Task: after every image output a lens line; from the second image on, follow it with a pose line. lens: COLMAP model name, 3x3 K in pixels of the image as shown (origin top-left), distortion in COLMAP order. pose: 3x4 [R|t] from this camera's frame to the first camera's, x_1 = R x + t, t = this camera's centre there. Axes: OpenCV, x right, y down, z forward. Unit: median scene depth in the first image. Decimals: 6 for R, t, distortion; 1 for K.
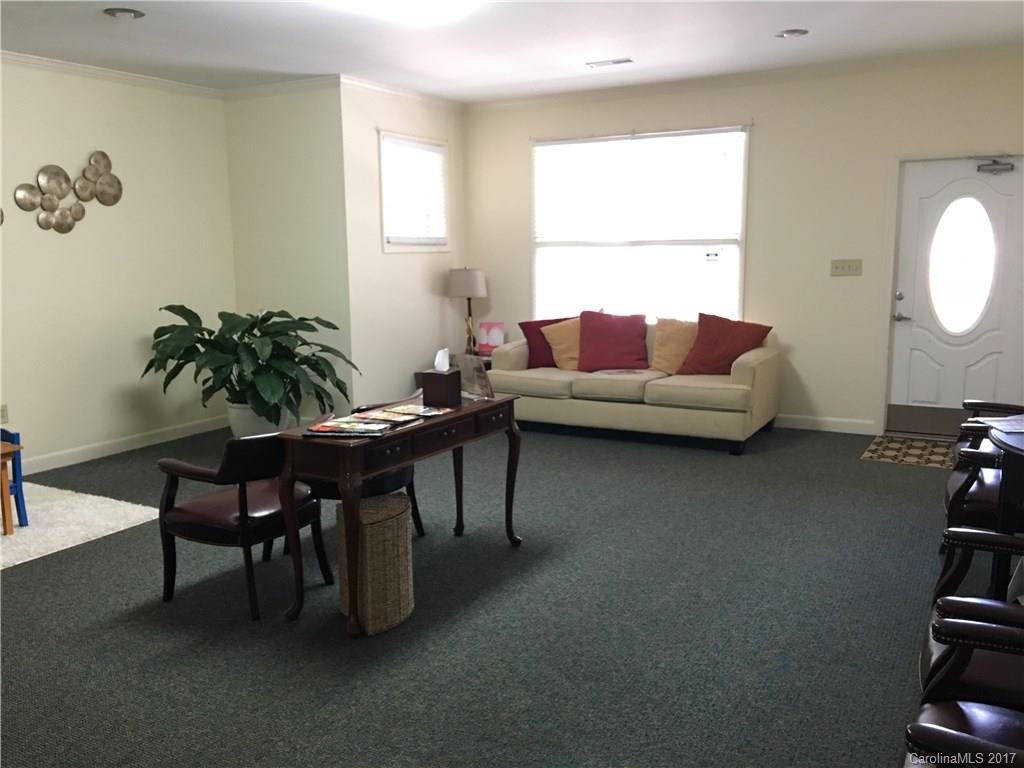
lens RADIAL K [[867.5, 0, 512.0], [0, 867.5, 384.0], [0, 0, 1]] dist [0.054051, -0.081225]
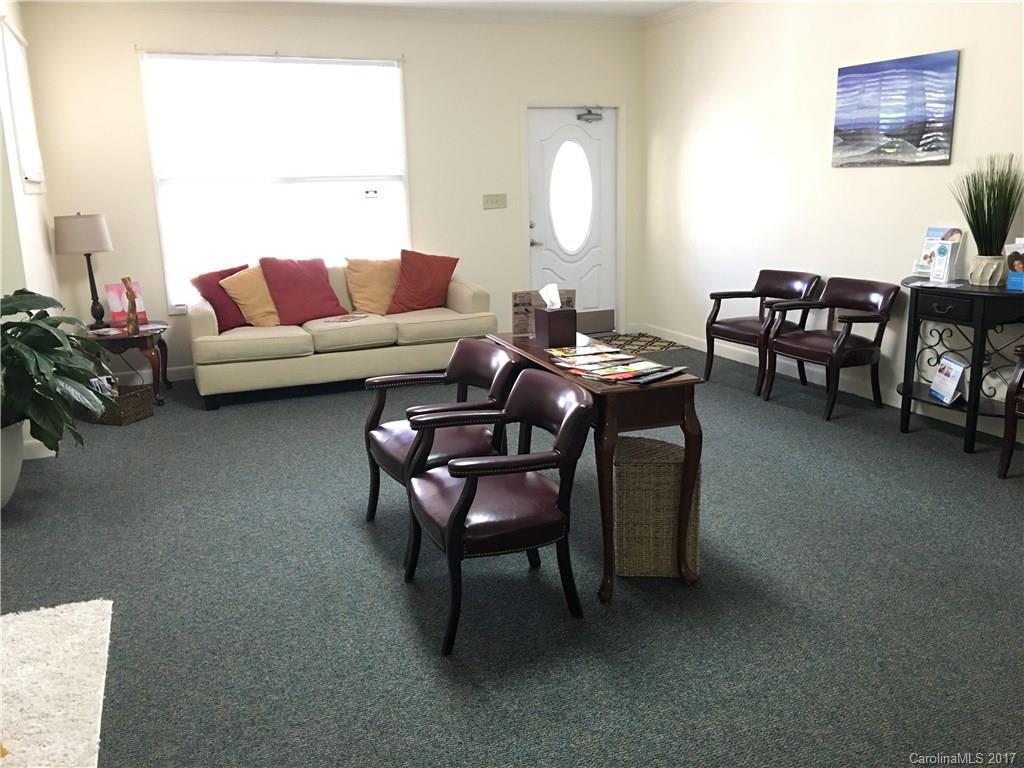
lens RADIAL K [[867.5, 0, 512.0], [0, 867.5, 384.0], [0, 0, 1]] dist [0.054051, -0.081225]
pose [[0.628347, -0.178779, 0.757112, -0.480818], [0.139123, 0.983370, 0.116744, -0.028739], [-0.765392, 0.031975, 0.642769, 0.265552]]
